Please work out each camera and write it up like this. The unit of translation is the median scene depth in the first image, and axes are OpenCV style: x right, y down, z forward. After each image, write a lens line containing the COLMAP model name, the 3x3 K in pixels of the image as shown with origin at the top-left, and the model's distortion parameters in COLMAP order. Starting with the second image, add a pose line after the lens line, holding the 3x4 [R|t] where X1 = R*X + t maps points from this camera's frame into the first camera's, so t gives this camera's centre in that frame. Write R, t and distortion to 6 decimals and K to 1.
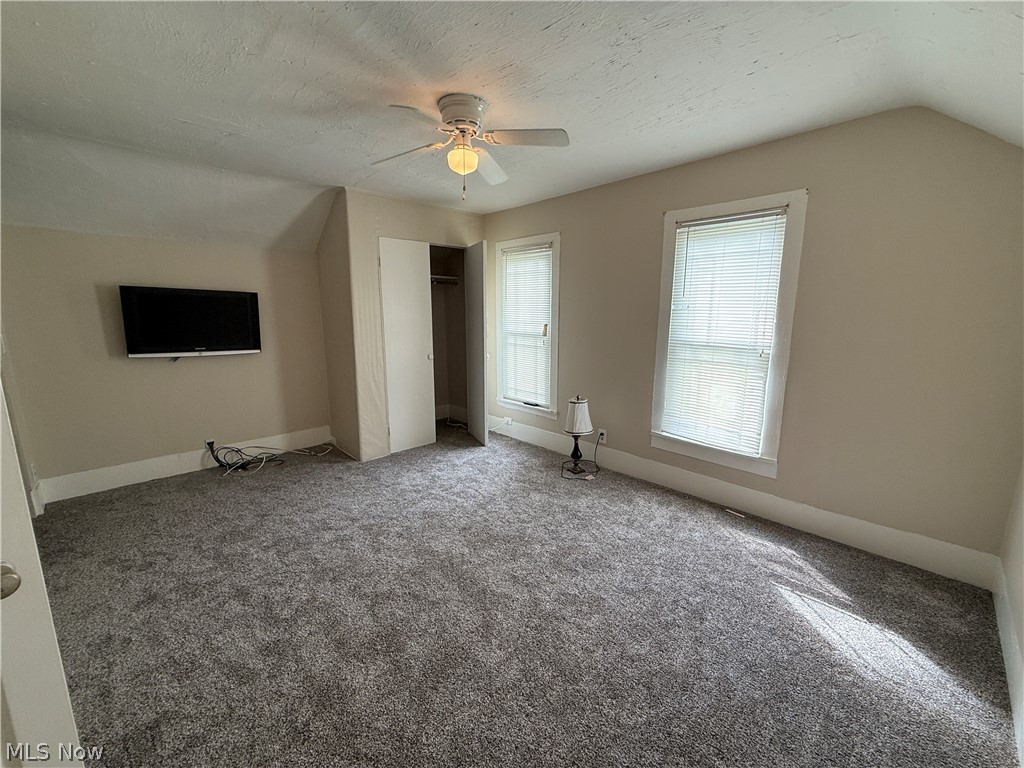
lens RADIAL K [[409.4, 0, 509.1], [0, 409.4, 384.6], [0, 0, 1]] dist [0.000419, -0.000069]
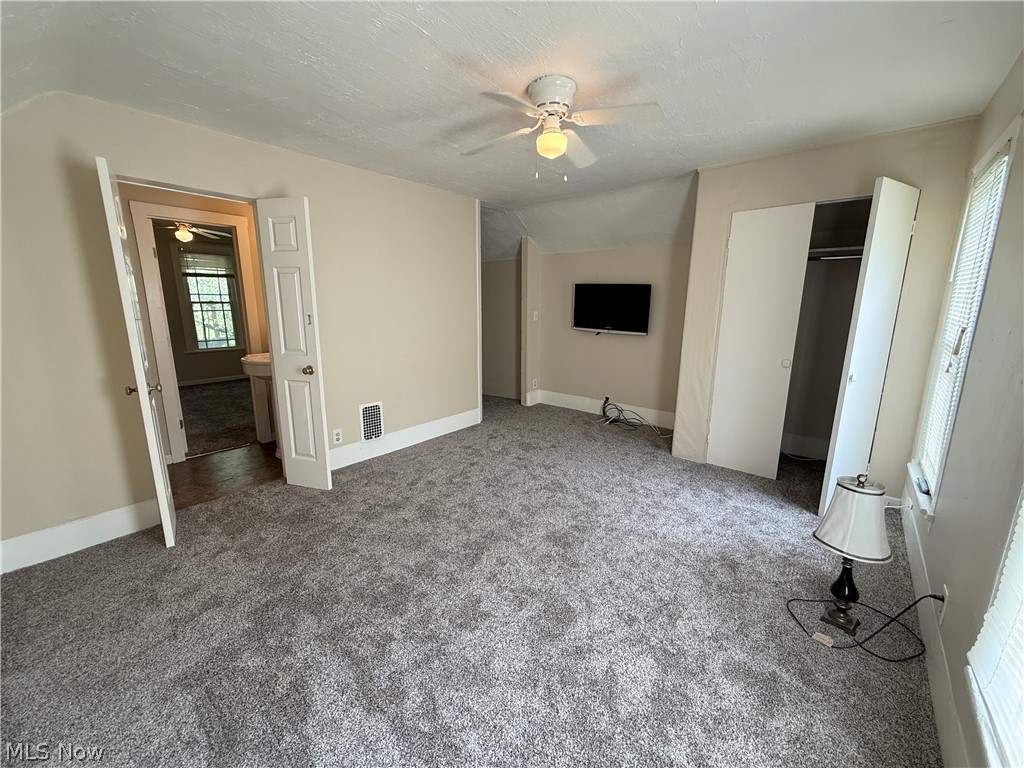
lens RADIAL K [[409.4, 0, 509.1], [0, 409.4, 384.6], [0, 0, 1]] dist [0.000419, -0.000069]
pose [[0.104897, 0.199802, -0.974205, 0.593429], [-0.182803, 0.966792, 0.178598, -0.089462], [0.977538, 0.159353, 0.137938, 0.529145]]
